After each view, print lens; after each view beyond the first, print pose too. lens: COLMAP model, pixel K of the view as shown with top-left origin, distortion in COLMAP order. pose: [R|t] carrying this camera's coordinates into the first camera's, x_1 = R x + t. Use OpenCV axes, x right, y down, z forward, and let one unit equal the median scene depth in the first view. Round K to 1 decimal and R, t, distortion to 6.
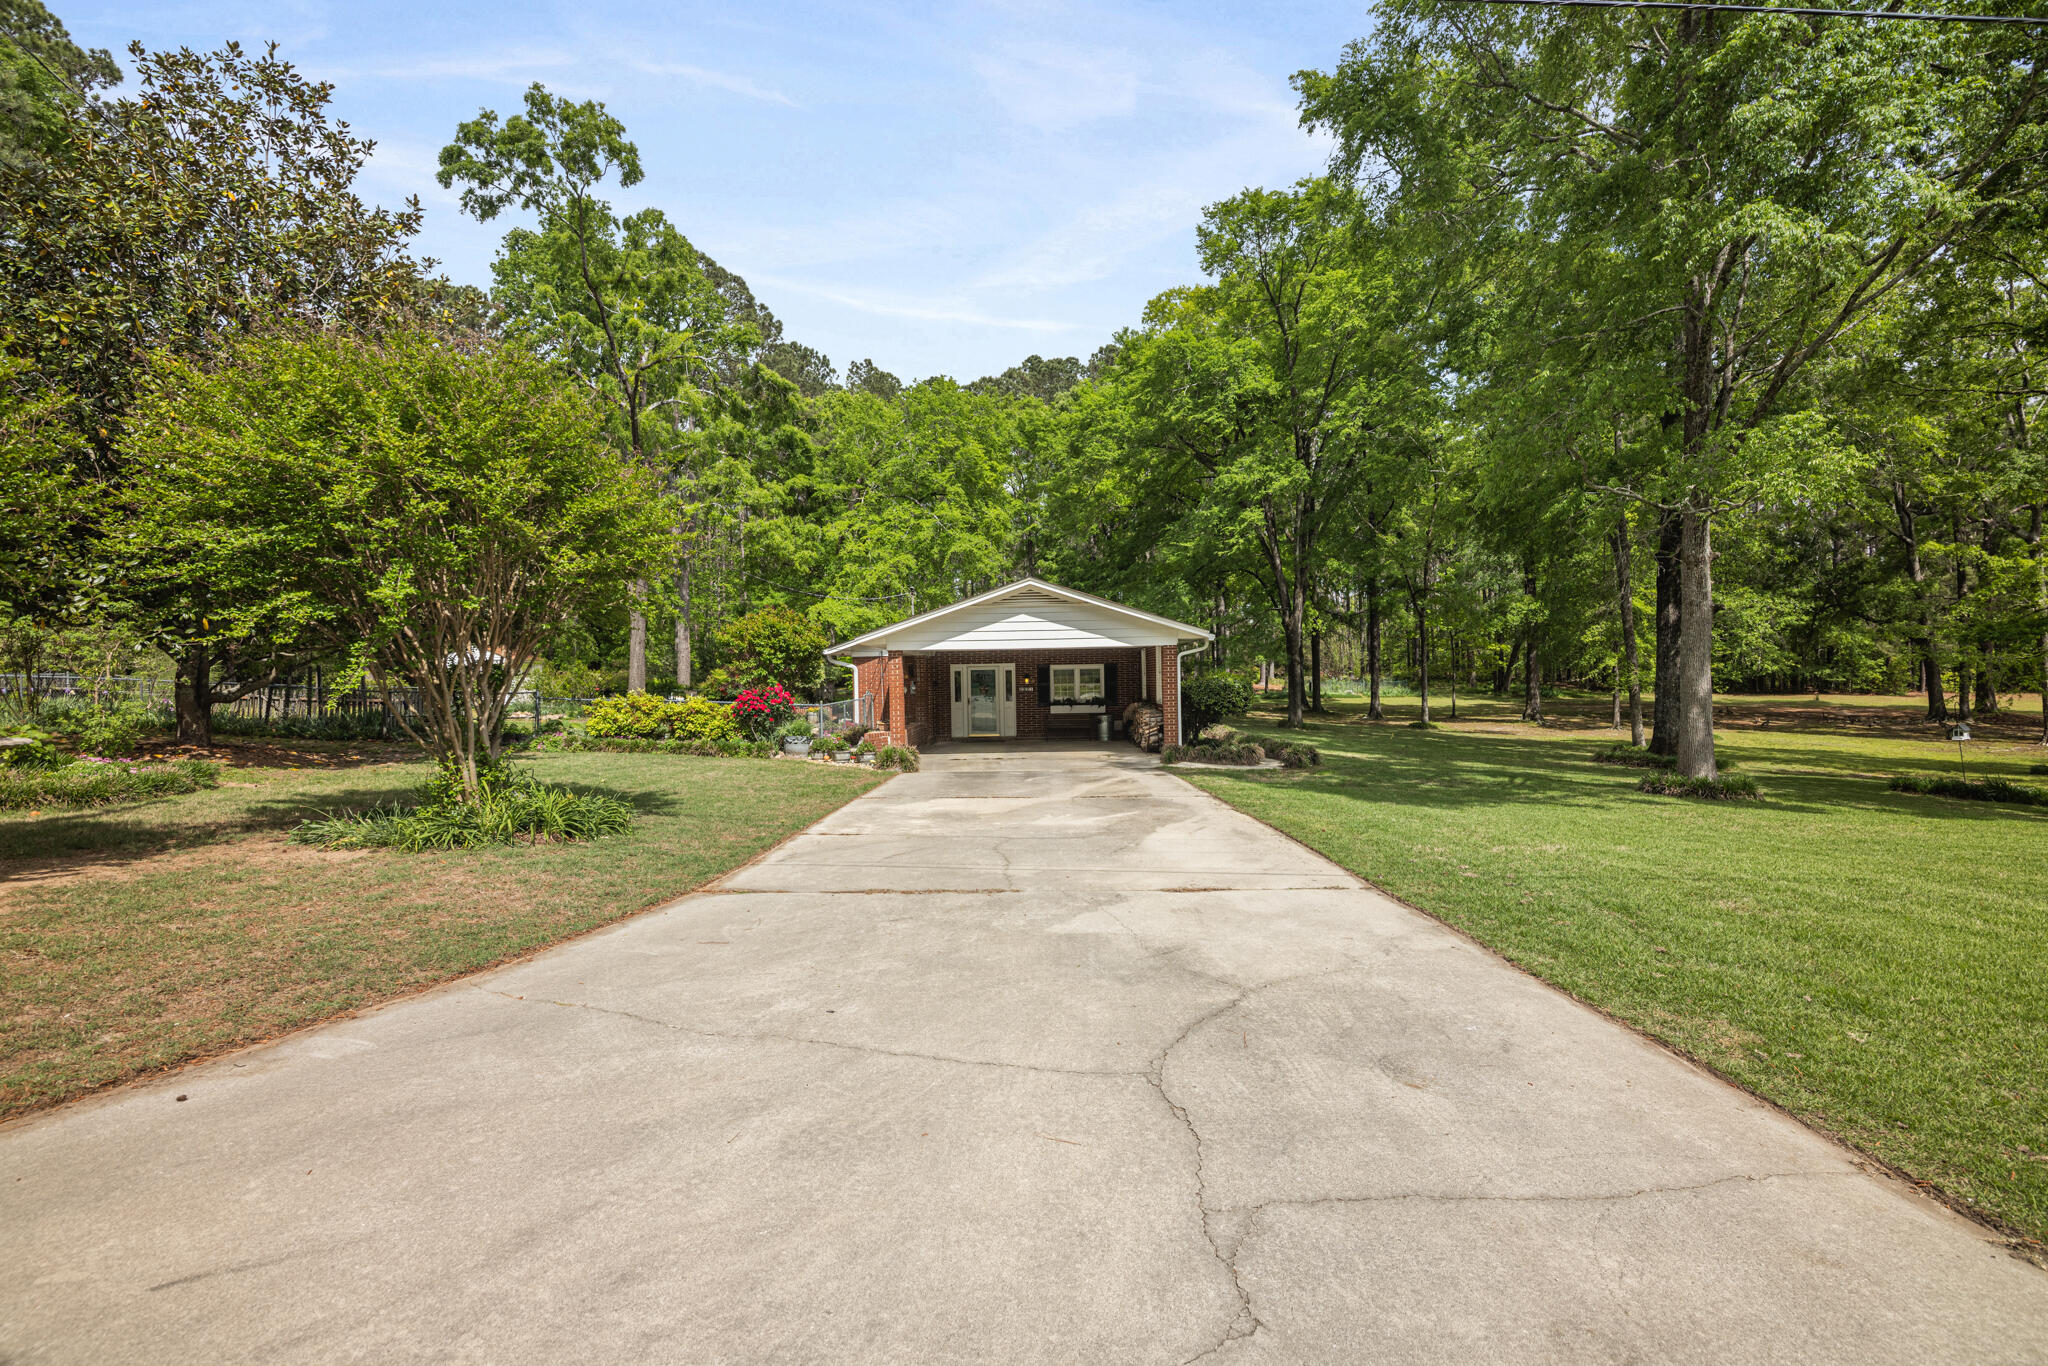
lens RADIAL K [[946.0, 0, 1023.5], [0, 946.0, 678.5], [0, 0, 1]] dist [-0.020499, -0.000084]
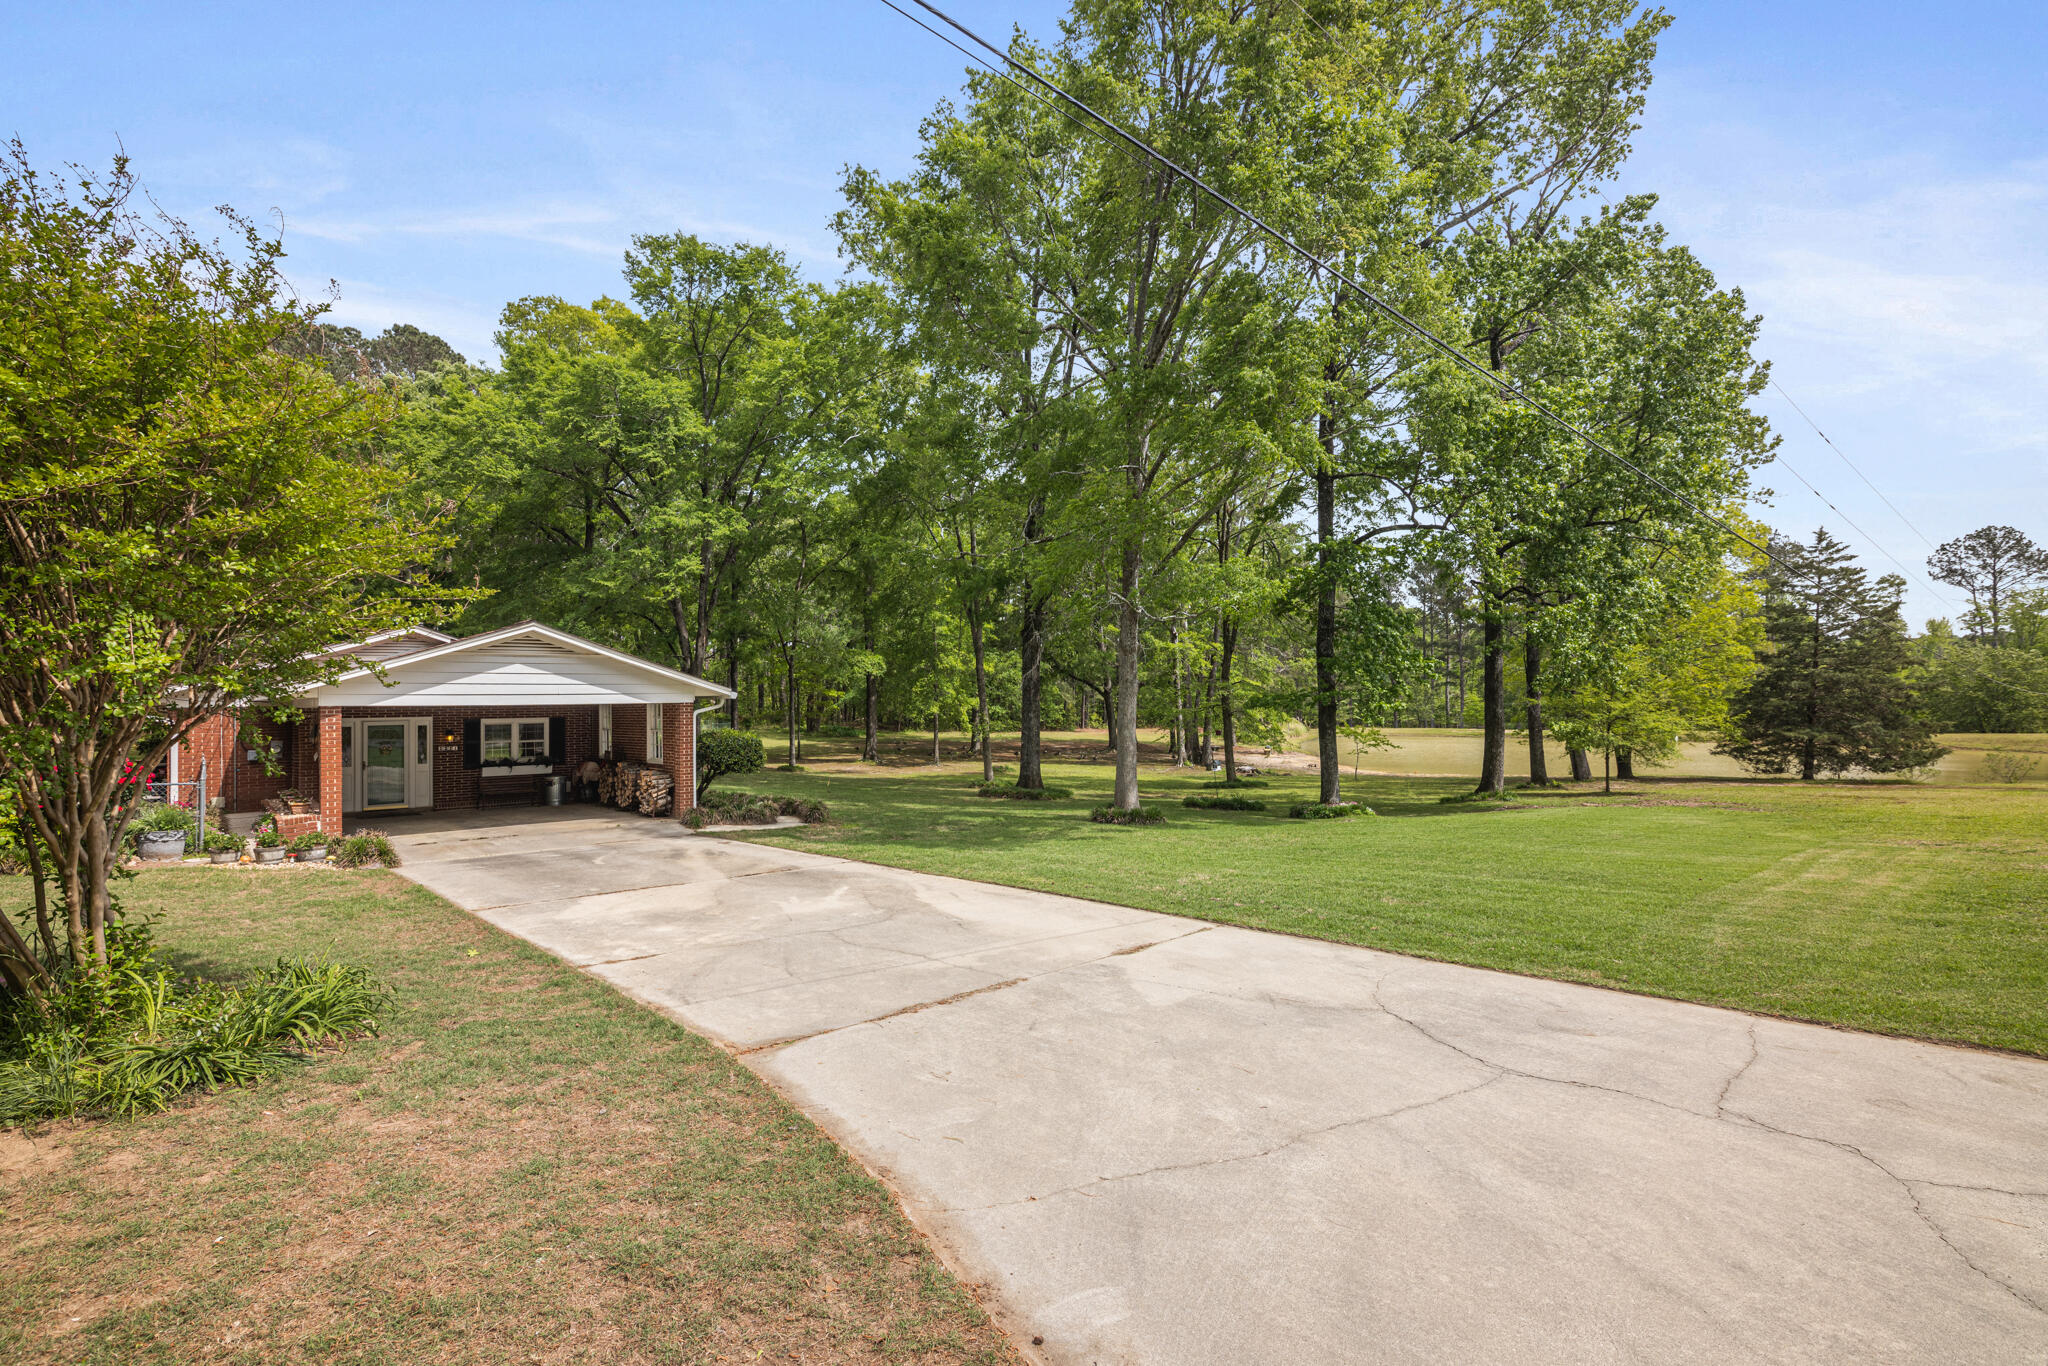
lens RADIAL K [[946.0, 0, 1038.0], [0, 946.0, 664.5], [0, 0, 1]] dist [-0.020499, -0.000084]
pose [[0.726974, 0.035862, 0.685728, -0.187347], [0.001274, 0.998563, -0.053573, -0.017044], [-0.686664, 0.039820, 0.725884, 0.057238]]
